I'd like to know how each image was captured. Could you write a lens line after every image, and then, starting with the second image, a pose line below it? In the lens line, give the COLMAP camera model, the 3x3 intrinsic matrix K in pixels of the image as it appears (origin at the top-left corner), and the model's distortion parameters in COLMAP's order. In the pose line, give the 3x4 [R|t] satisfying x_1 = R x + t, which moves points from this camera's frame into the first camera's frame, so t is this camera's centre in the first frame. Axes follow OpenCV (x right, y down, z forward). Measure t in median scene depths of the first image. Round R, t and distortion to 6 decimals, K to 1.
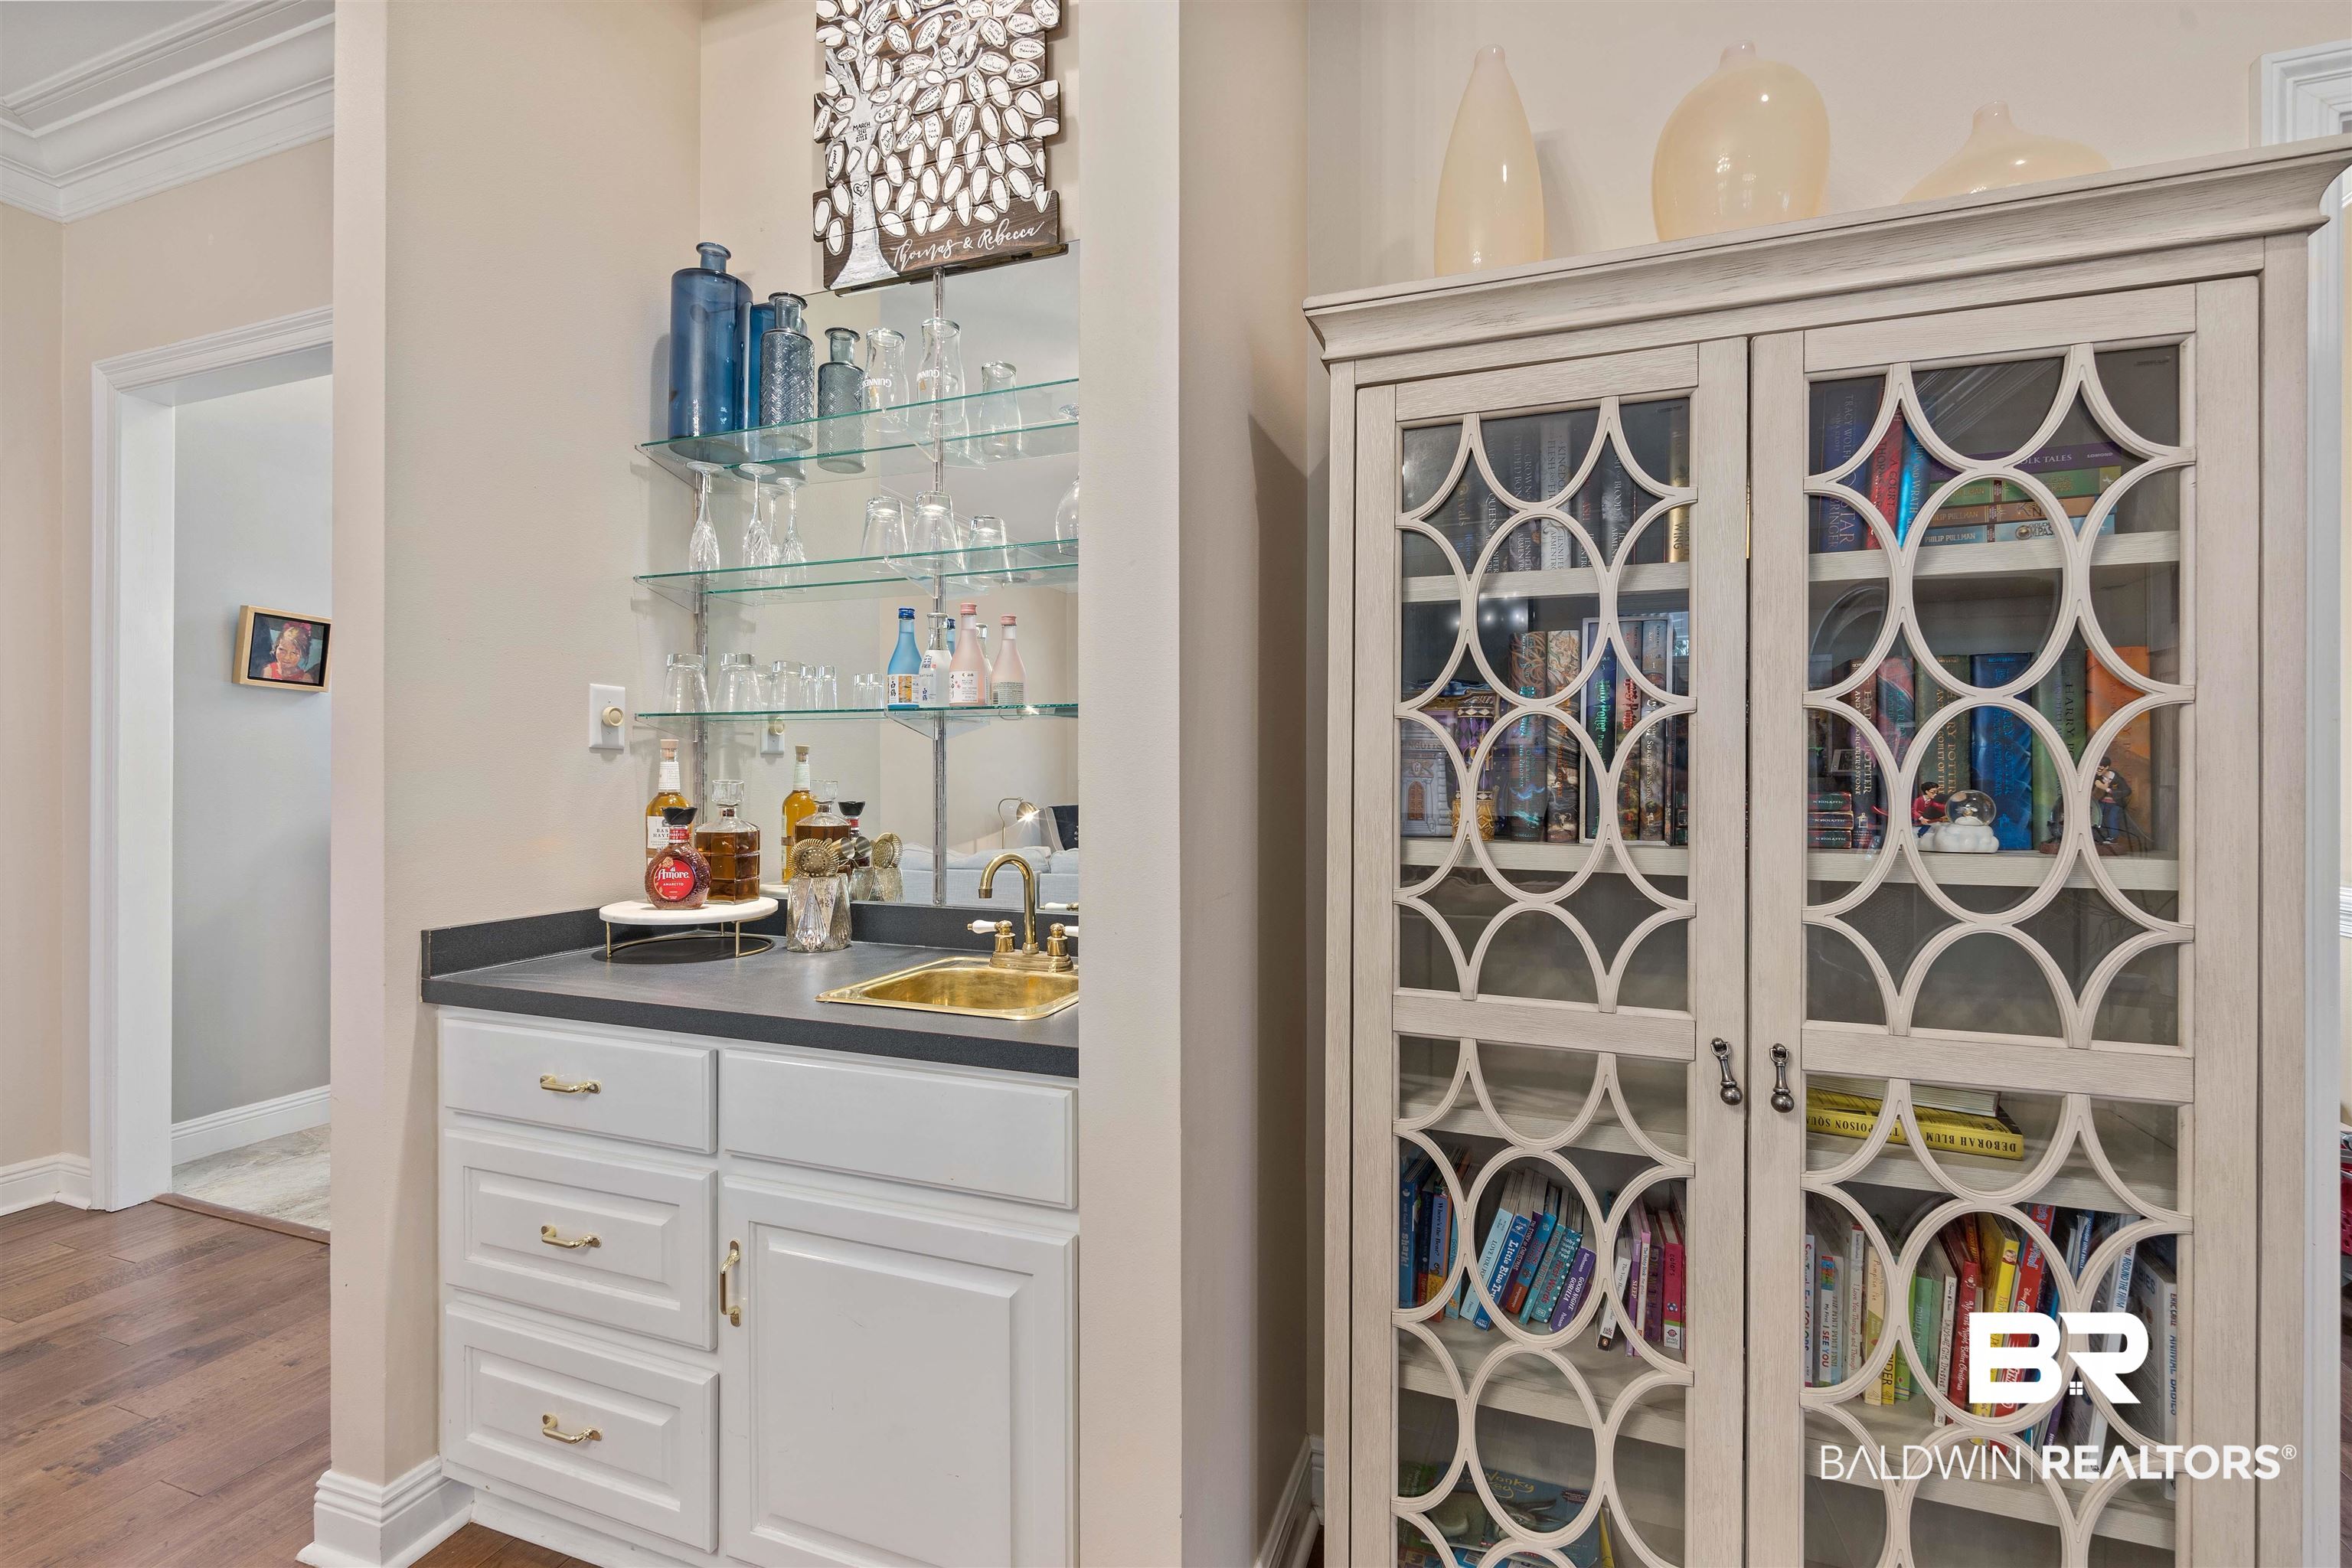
lens RADIAL K [[1028.1, 0, 1180.1], [0, 1028.1, 778.1], [0, 0, 1]] dist [-0.002440, -0.000184]
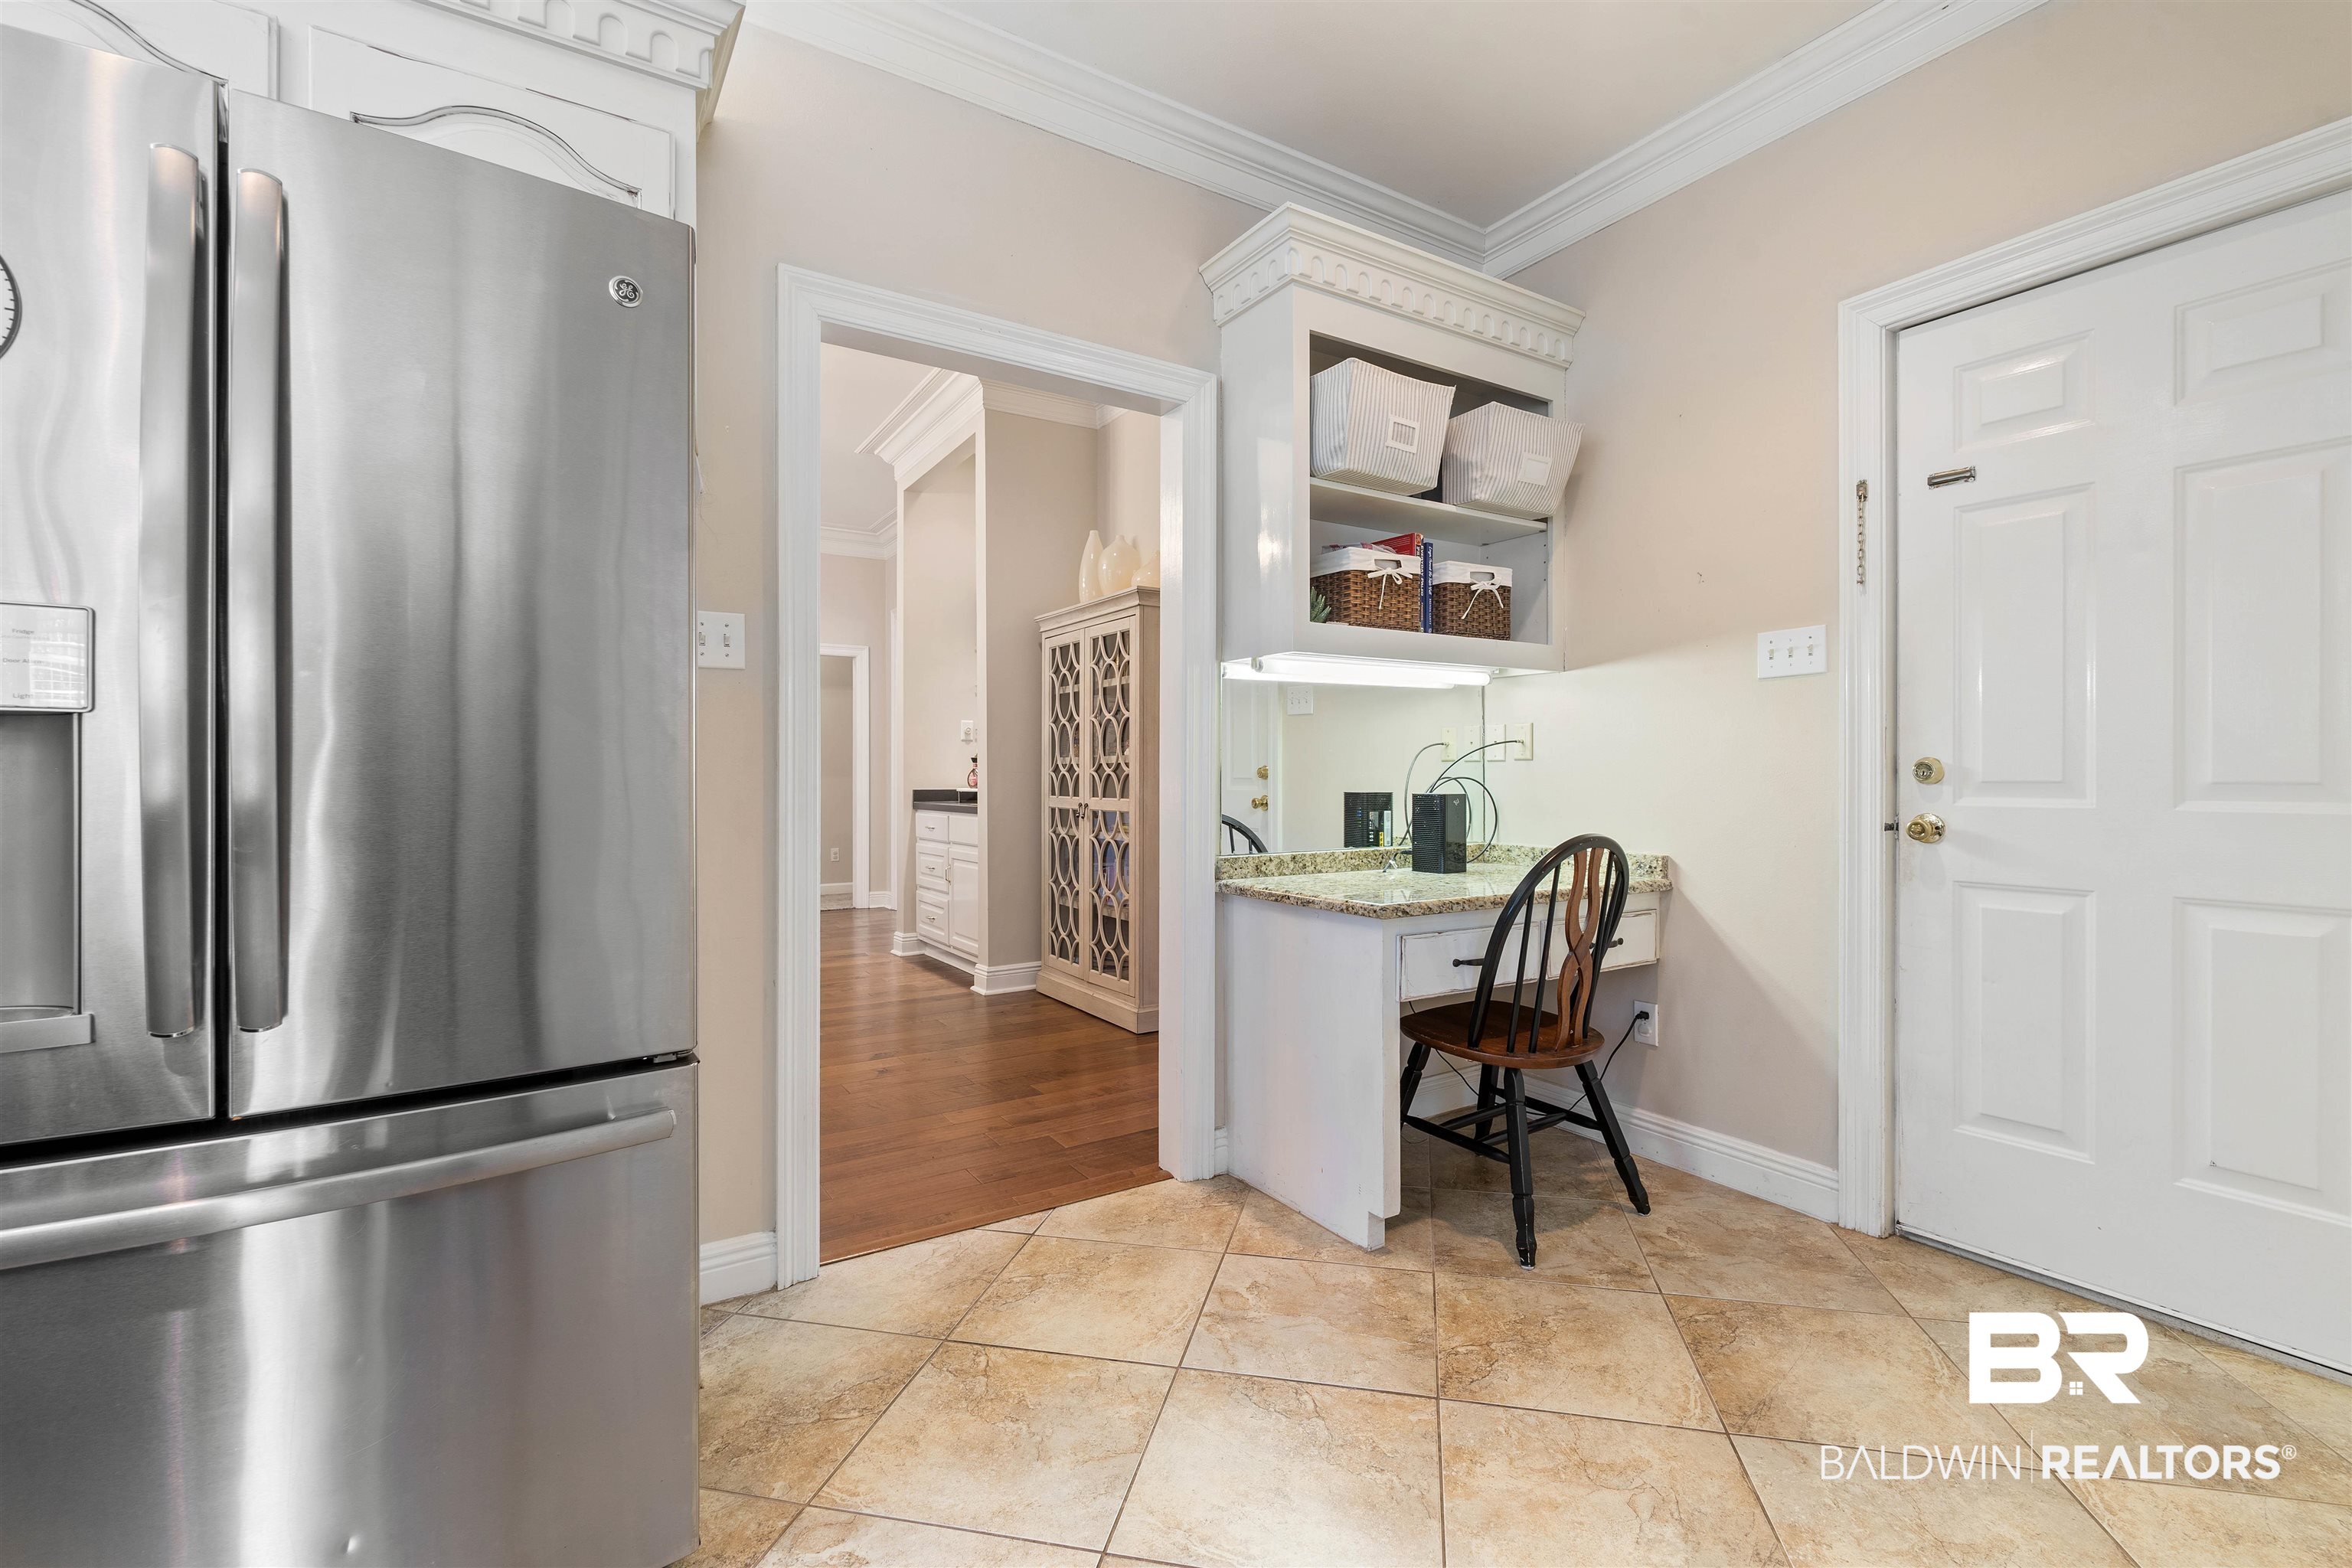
lens RADIAL K [[1028.1, 0, 1188.9], [0, 1028.1, 774.4], [0, 0, 1]] dist [-0.002440, -0.000184]
pose [[0.798612, -0.010766, -0.601750, 3.043701], [0.010495, 0.999937, -0.003961, 0.150439], [0.601755, -0.003152, 0.798674, -1.816580]]
